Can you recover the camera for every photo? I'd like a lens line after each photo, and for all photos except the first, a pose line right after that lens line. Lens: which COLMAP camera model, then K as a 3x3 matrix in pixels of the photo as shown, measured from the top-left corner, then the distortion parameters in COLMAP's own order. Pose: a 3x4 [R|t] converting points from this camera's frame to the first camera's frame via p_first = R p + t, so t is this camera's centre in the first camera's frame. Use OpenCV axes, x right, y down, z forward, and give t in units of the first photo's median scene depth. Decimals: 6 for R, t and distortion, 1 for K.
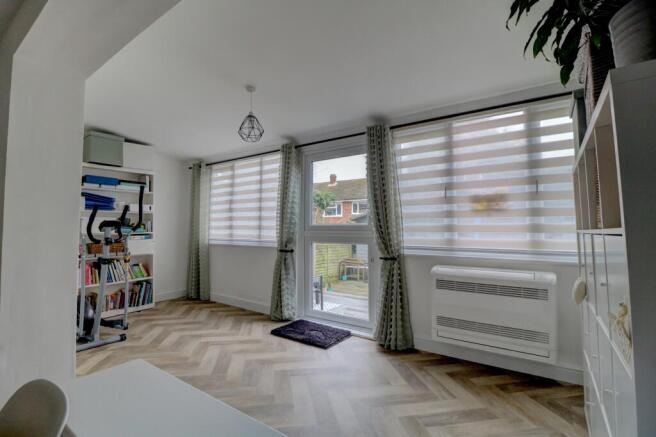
lens RADIAL K [[307.4, 0, 322.3], [0, 307.4, 213.7], [0, 0, 1]] dist [0.009433, -0.016891]
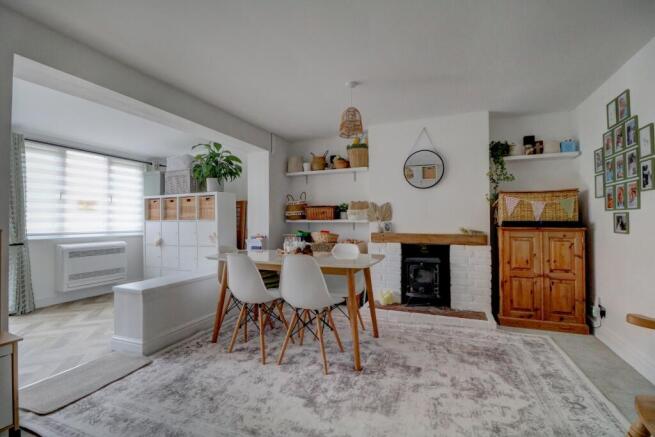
lens RADIAL K [[306.9, 0, 321.8], [0, 306.9, 213.7], [0, 0, 1]] dist [0.009433, -0.016891]
pose [[-0.226617, 0.024278, 0.973681, -1.382863], [-0.043042, 0.998463, -0.034914, 0.015544], [-0.973032, -0.049821, -0.225224, 0.100972]]
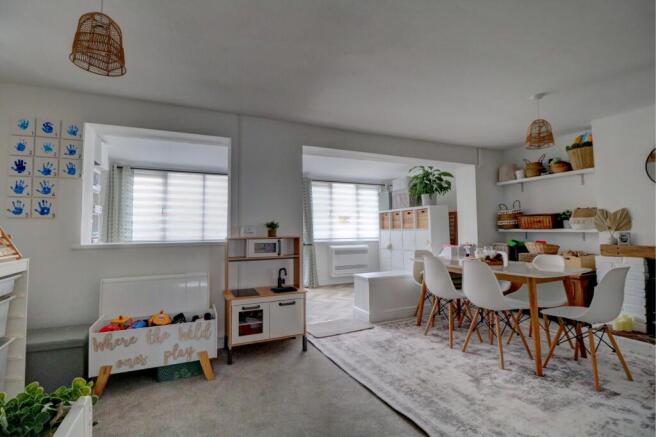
lens RADIAL K [[307.4, 0, 322.3], [0, 307.4, 213.7], [0, 0, 1]] dist [0.009433, -0.016891]
pose [[0.503355, 0.040044, 0.863152, -1.651557], [-0.034368, 0.999063, -0.026307, -0.007250], [-0.863396, -0.016423, 0.504259, -0.099760]]
